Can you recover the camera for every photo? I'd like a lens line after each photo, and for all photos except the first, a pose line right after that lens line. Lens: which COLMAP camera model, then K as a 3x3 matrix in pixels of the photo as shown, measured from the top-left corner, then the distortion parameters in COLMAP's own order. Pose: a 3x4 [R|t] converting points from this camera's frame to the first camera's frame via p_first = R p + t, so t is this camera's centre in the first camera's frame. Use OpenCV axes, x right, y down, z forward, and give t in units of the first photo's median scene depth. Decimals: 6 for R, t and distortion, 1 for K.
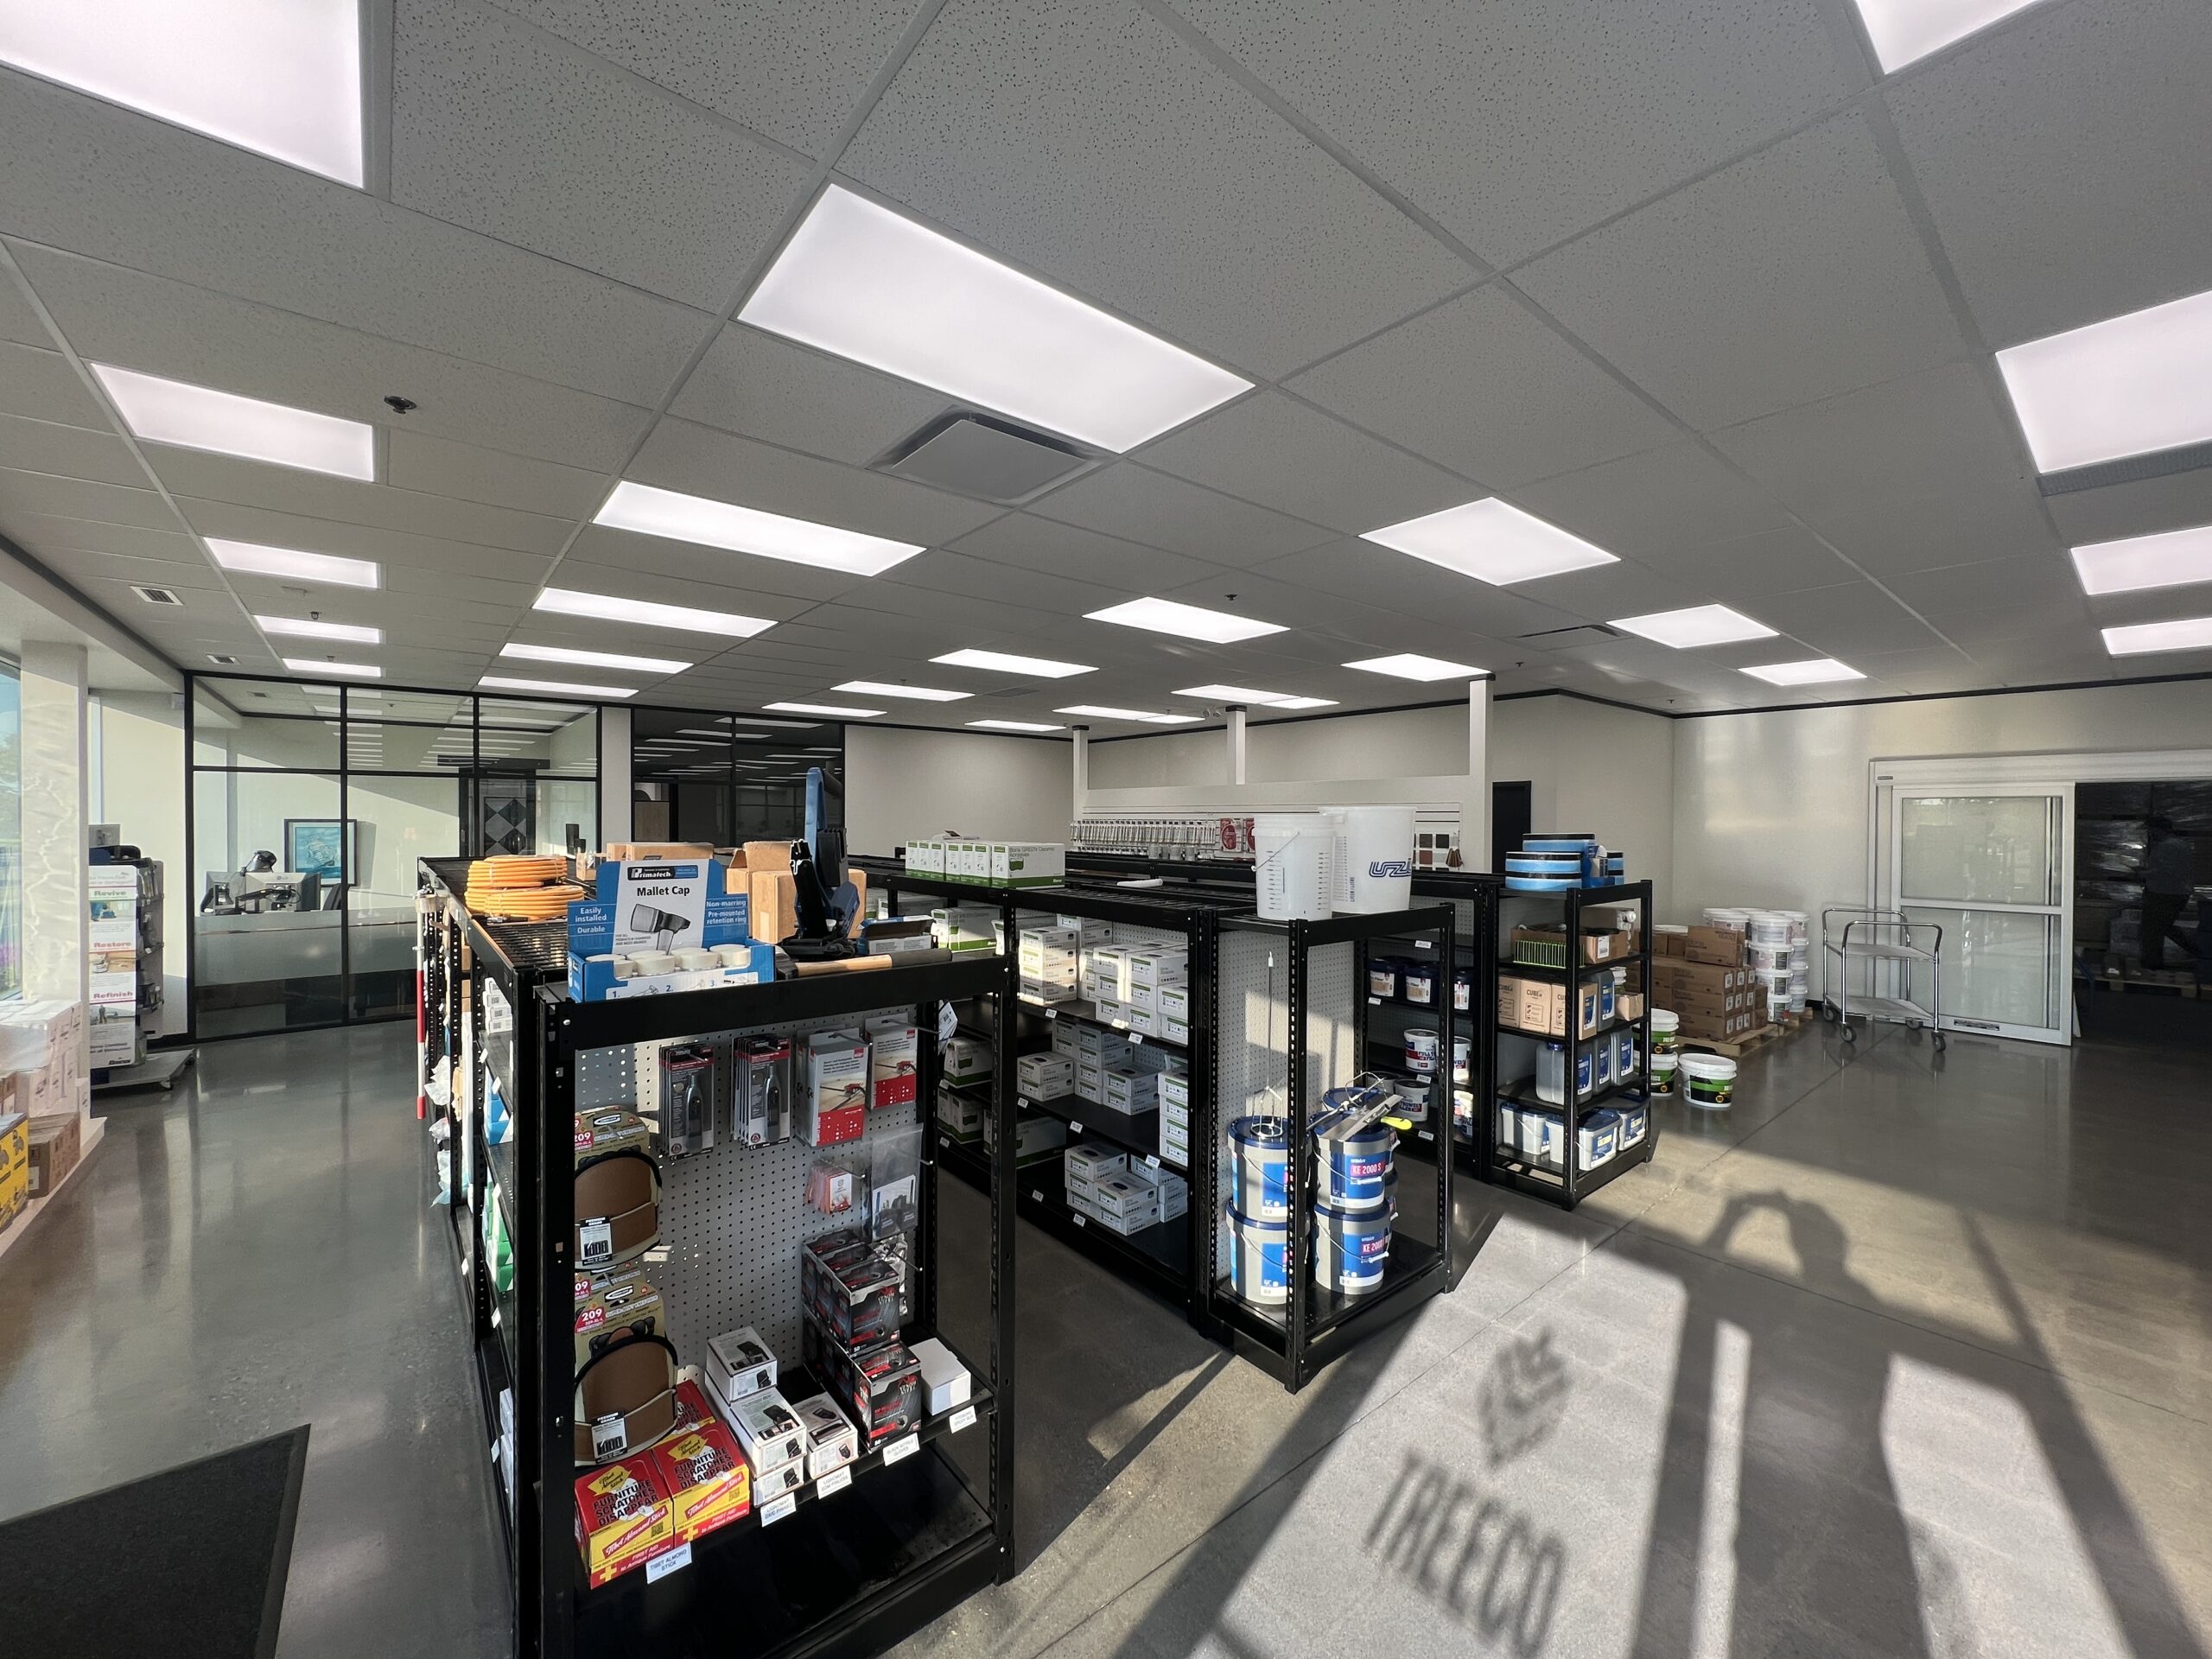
lens RADIAL K [[880.3, 0, 1106.5], [0, 880.3, 825.5], [0, 0, 1]] dist [0.000287, 0.000002]
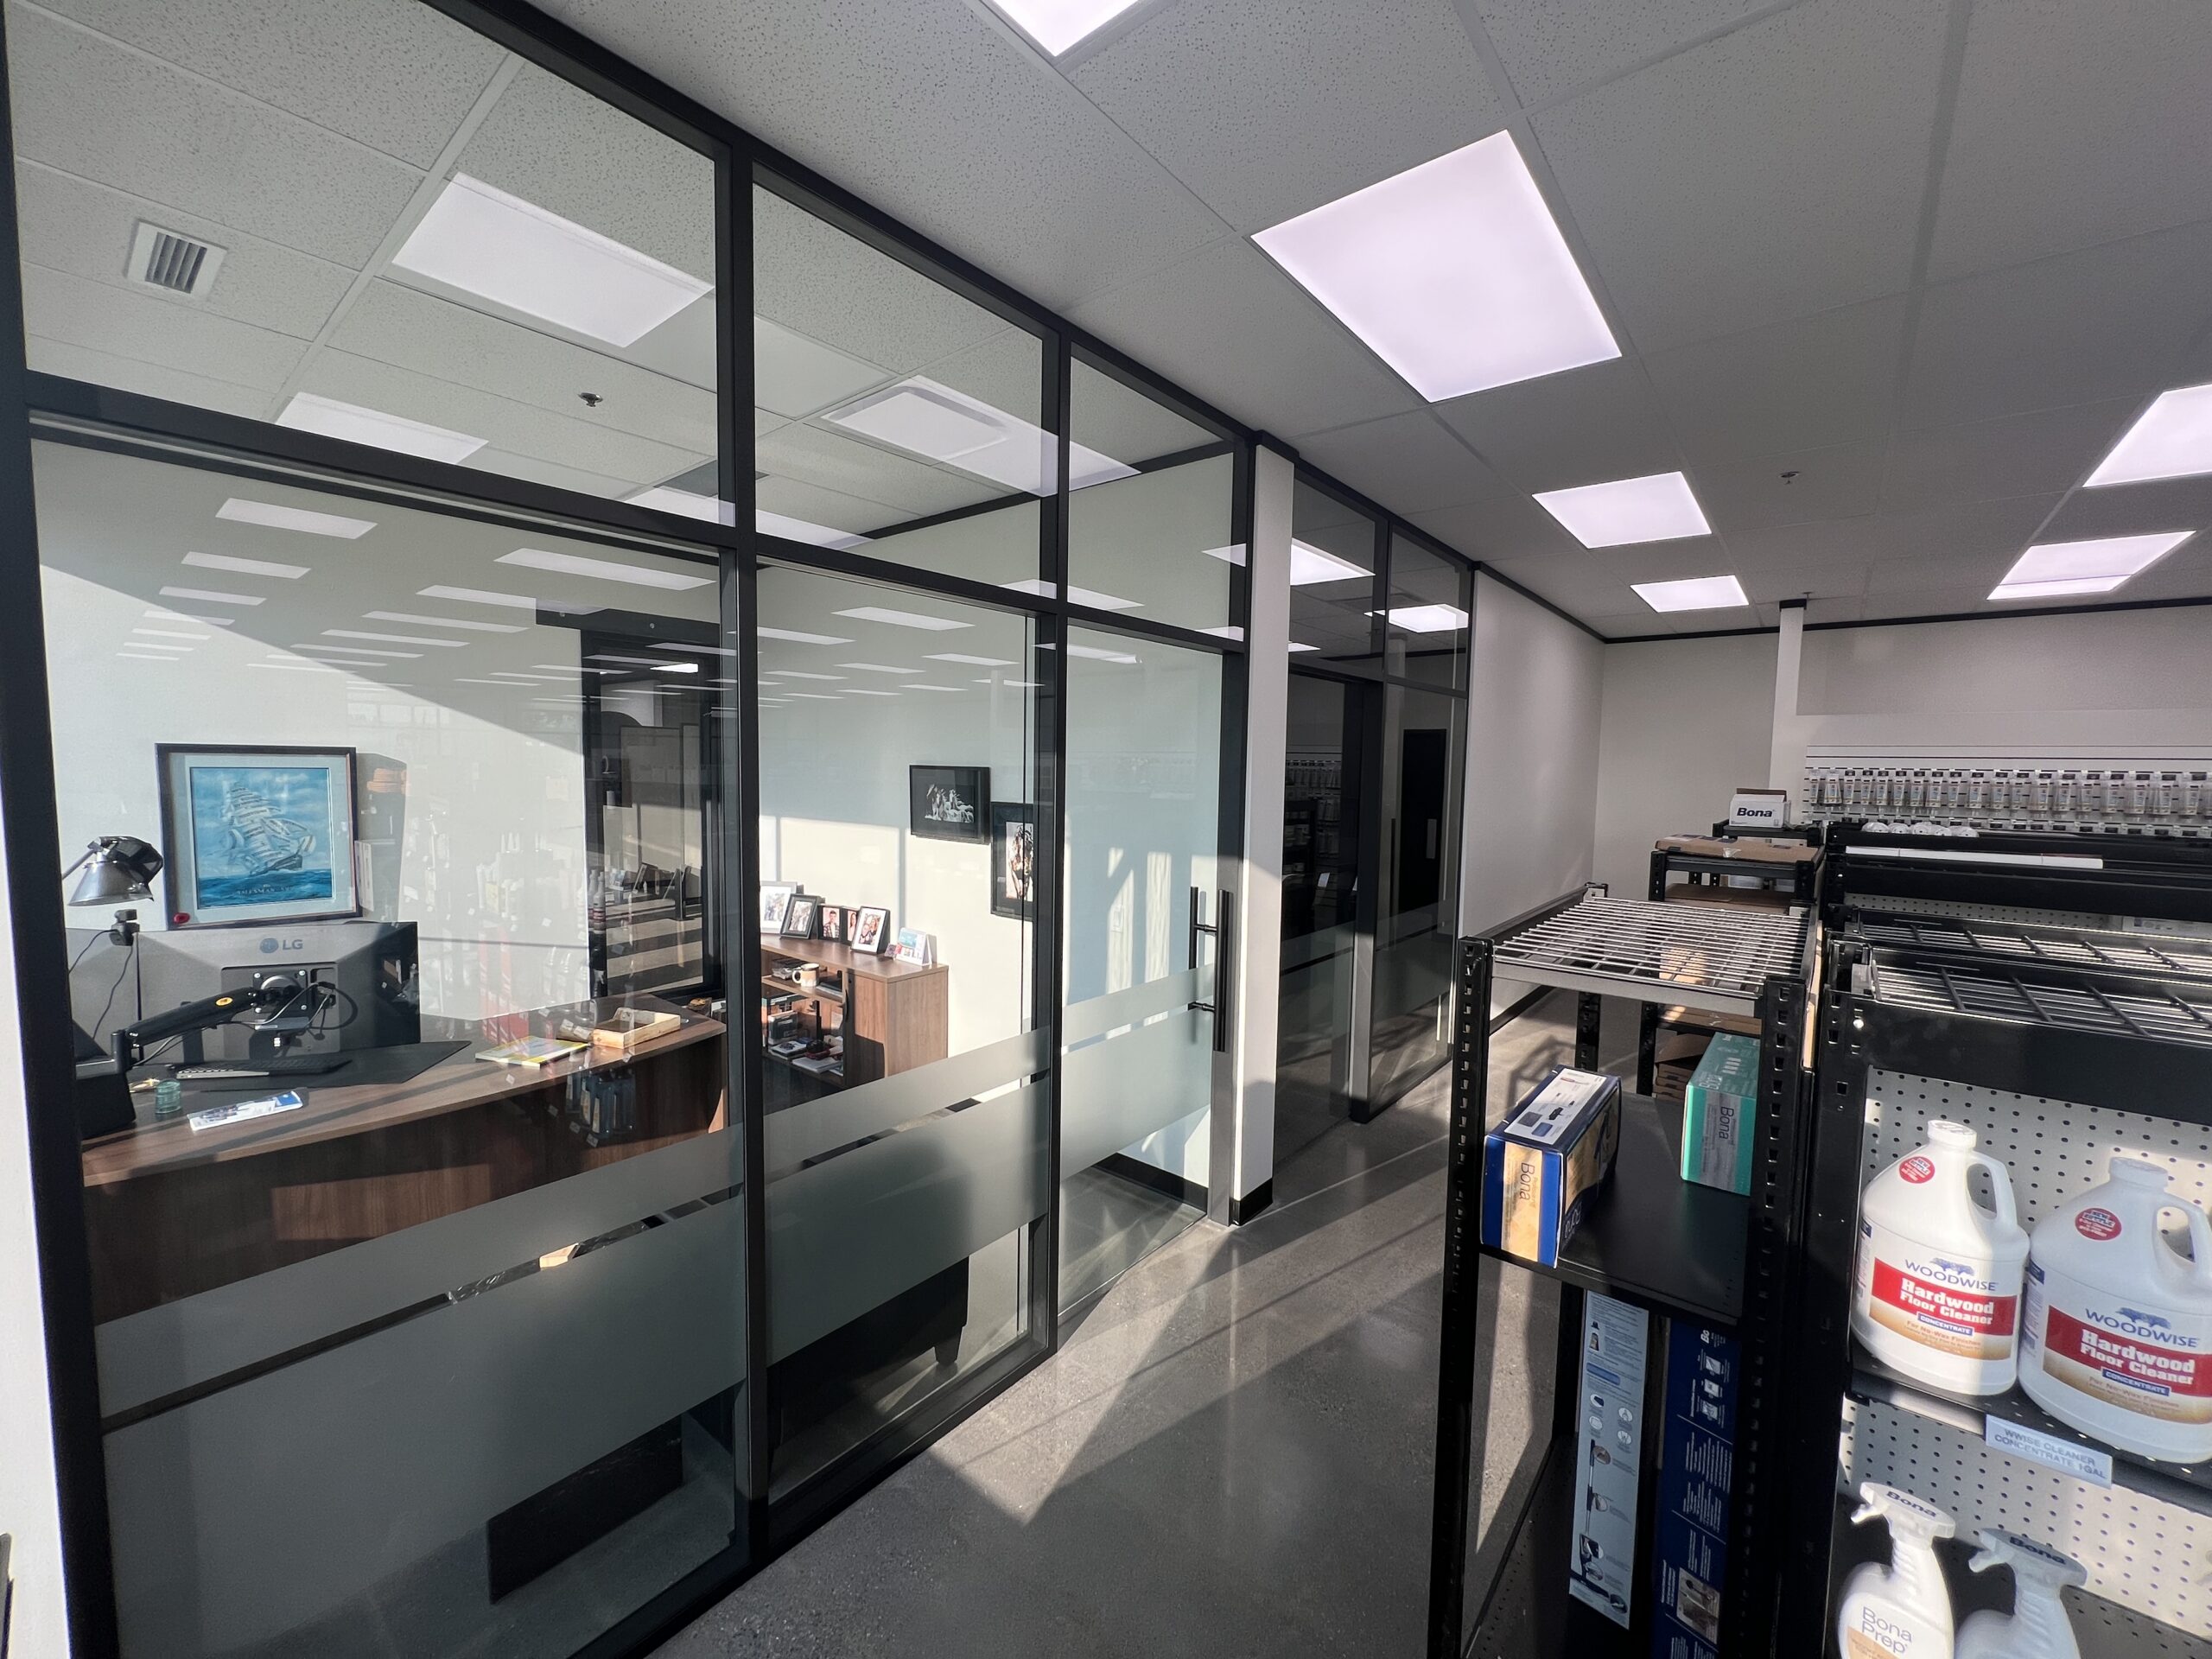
lens RADIAL K [[883.2, 0, 1104.6], [0, 883.2, 829.6], [0, 0, 1]] dist [-0.000269, -0.000006]
pose [[0.981968, -0.001177, 0.189042, -0.615789], [-0.010485, 0.998102, 0.060675, 0.002348], [-0.188755, -0.061563, 0.980093, 0.569280]]
